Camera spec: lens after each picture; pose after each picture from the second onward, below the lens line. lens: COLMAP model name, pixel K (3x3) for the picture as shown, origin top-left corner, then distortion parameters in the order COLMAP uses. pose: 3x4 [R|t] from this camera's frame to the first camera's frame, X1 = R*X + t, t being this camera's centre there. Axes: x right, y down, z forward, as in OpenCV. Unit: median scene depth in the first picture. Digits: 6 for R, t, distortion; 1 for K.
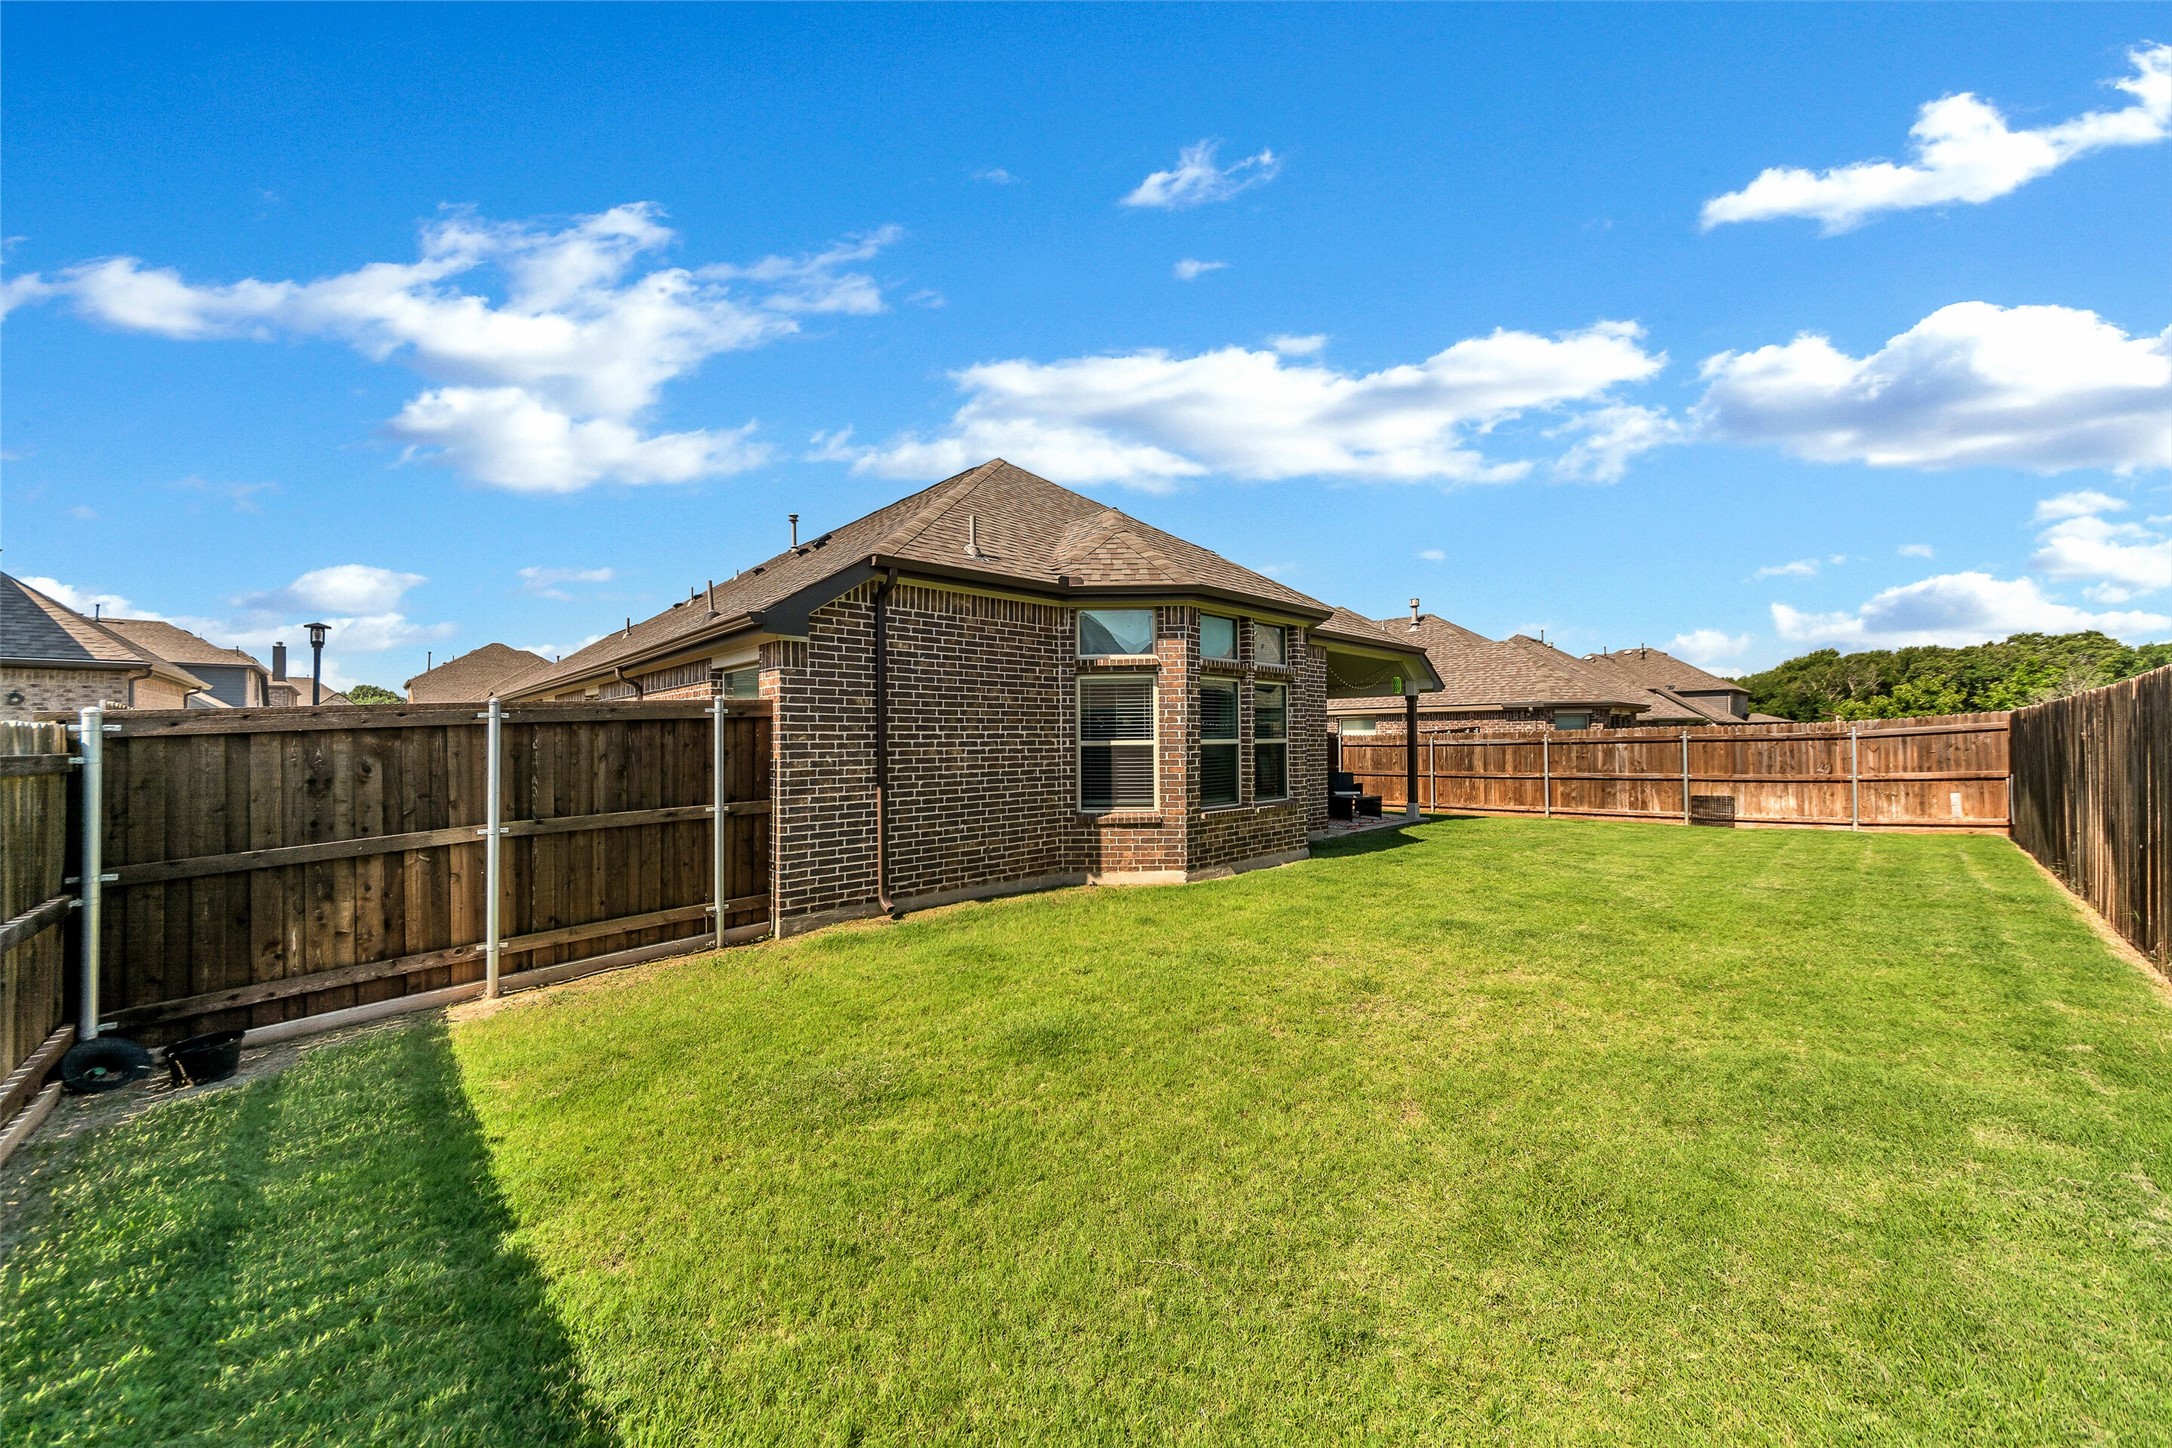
lens RADIAL K [[785.6, 0, 1090.2], [0, 785.6, 723.9], [0, 0, 1]] dist [-0.000388, 0.000649]
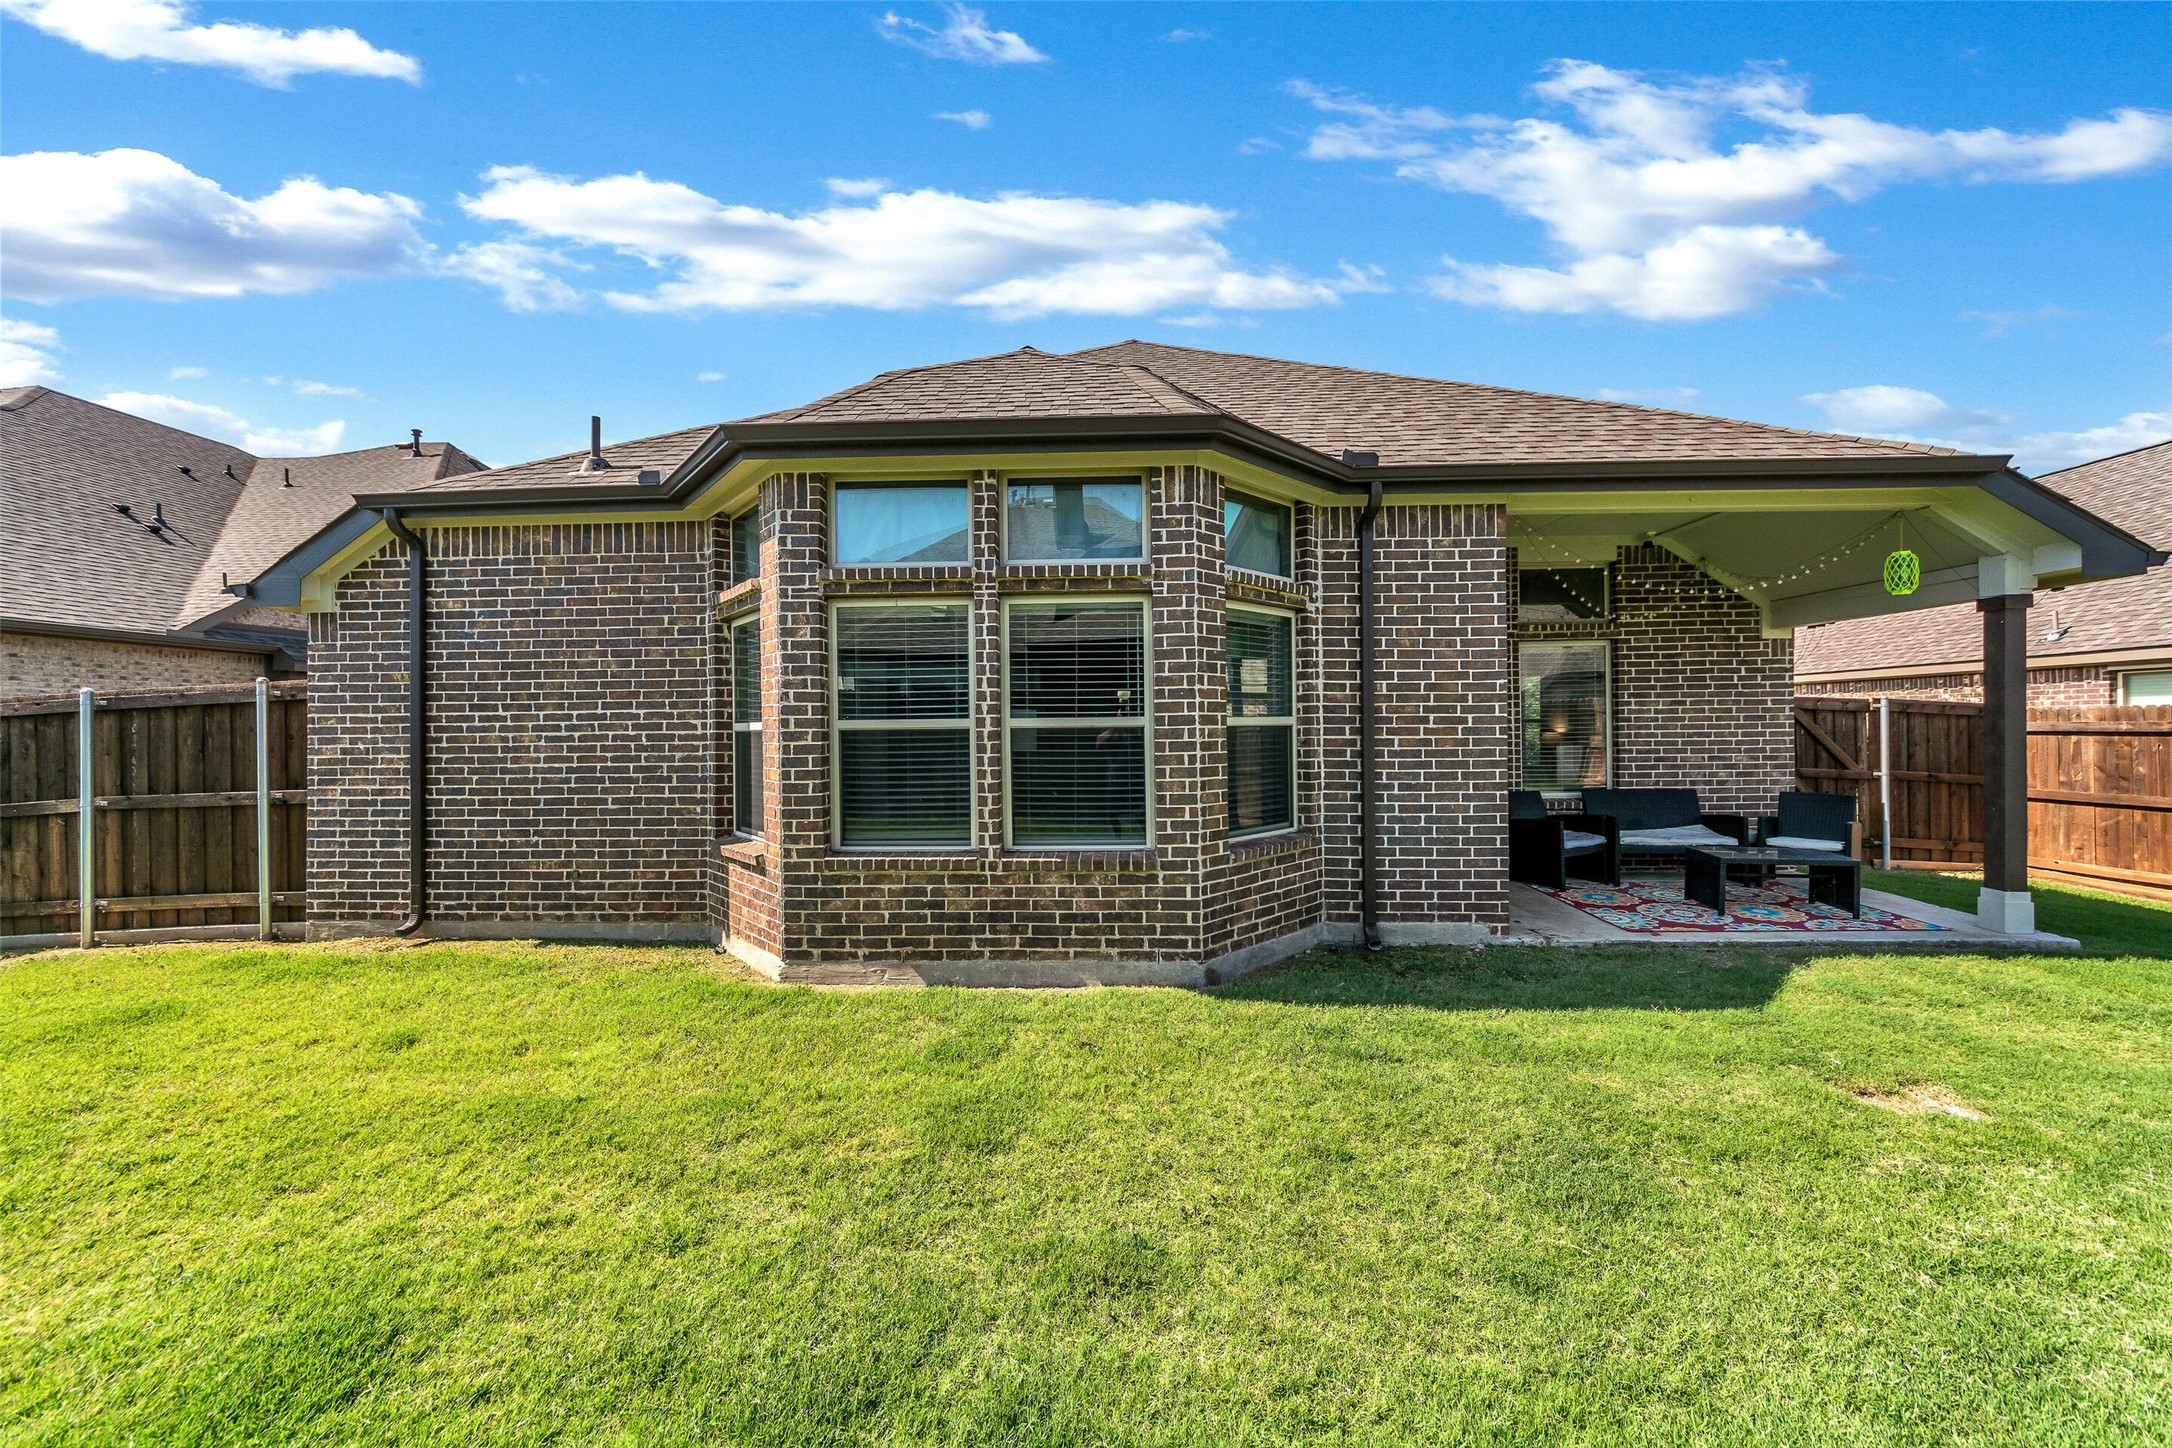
lens RADIAL K [[785.6, 0, 1090.2], [0, 785.6, 723.9], [0, 0, 1]] dist [-0.000388, 0.000649]
pose [[0.685292, -0.002476, -0.728264, 0.790346], [0.018727, 0.999723, 0.014222, 0.022151], [0.728027, -0.023384, 0.685149, 0.932143]]
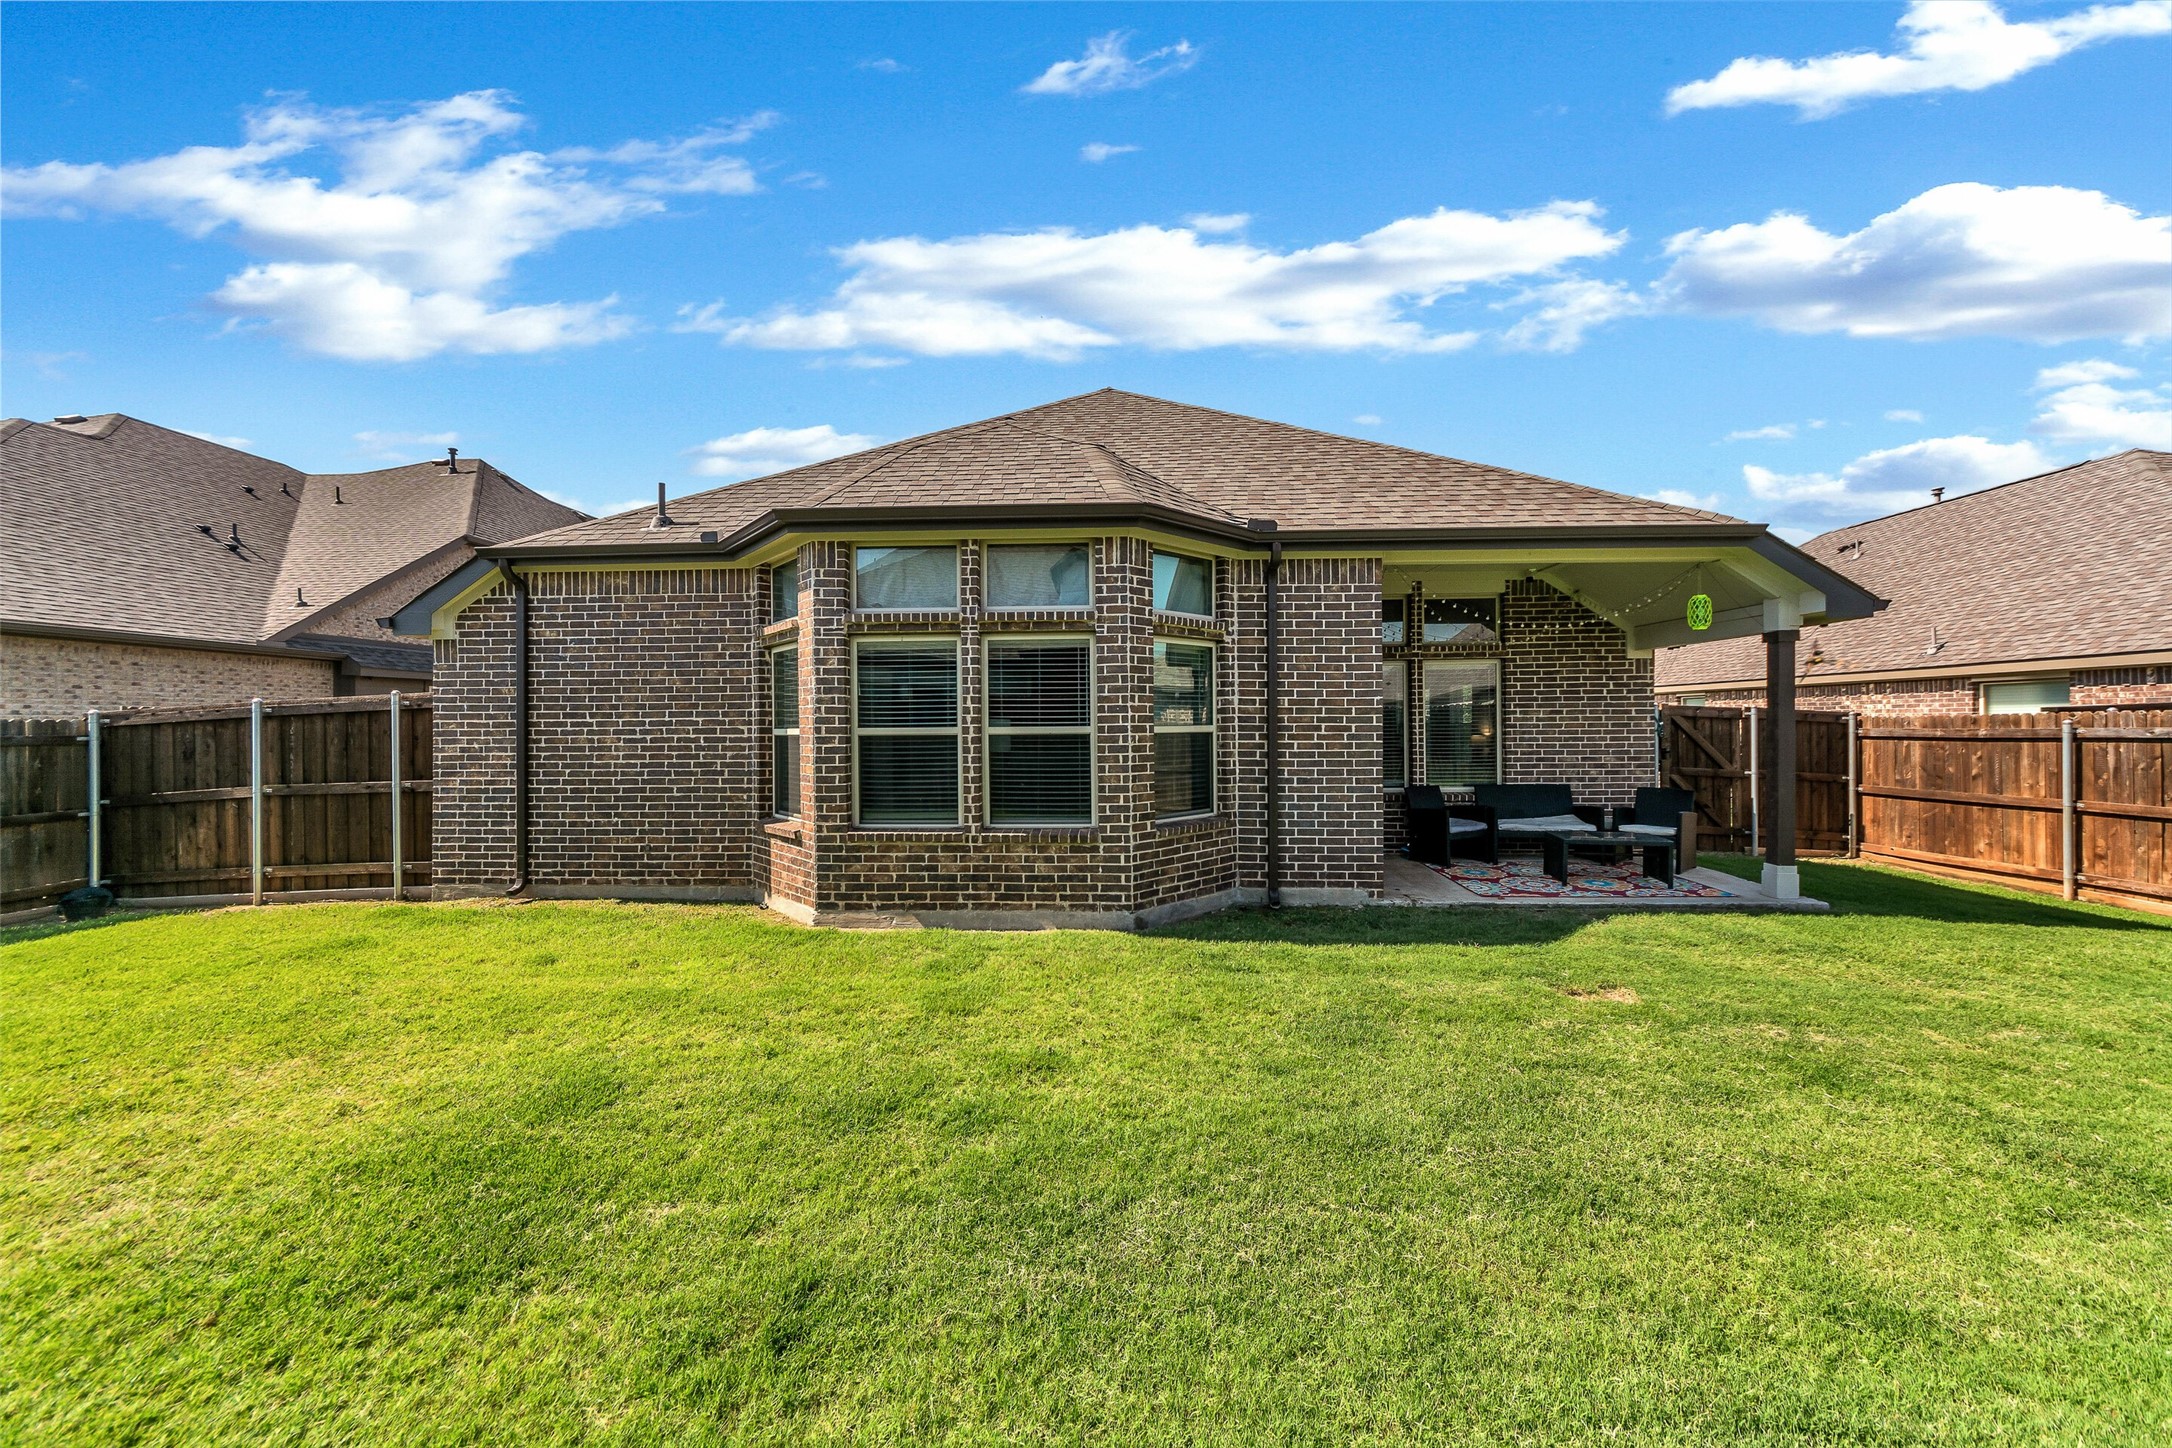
lens RADIAL K [[785.6, 0, 1090.2], [0, 785.6, 723.9], [0, 0, 1]] dist [-0.000388, 0.000649]
pose [[0.684489, 0.002460, -0.729019, 0.973526], [0.015298, 0.999726, 0.017737, 0.008365], [0.728863, -0.023294, 0.684263, 0.823361]]
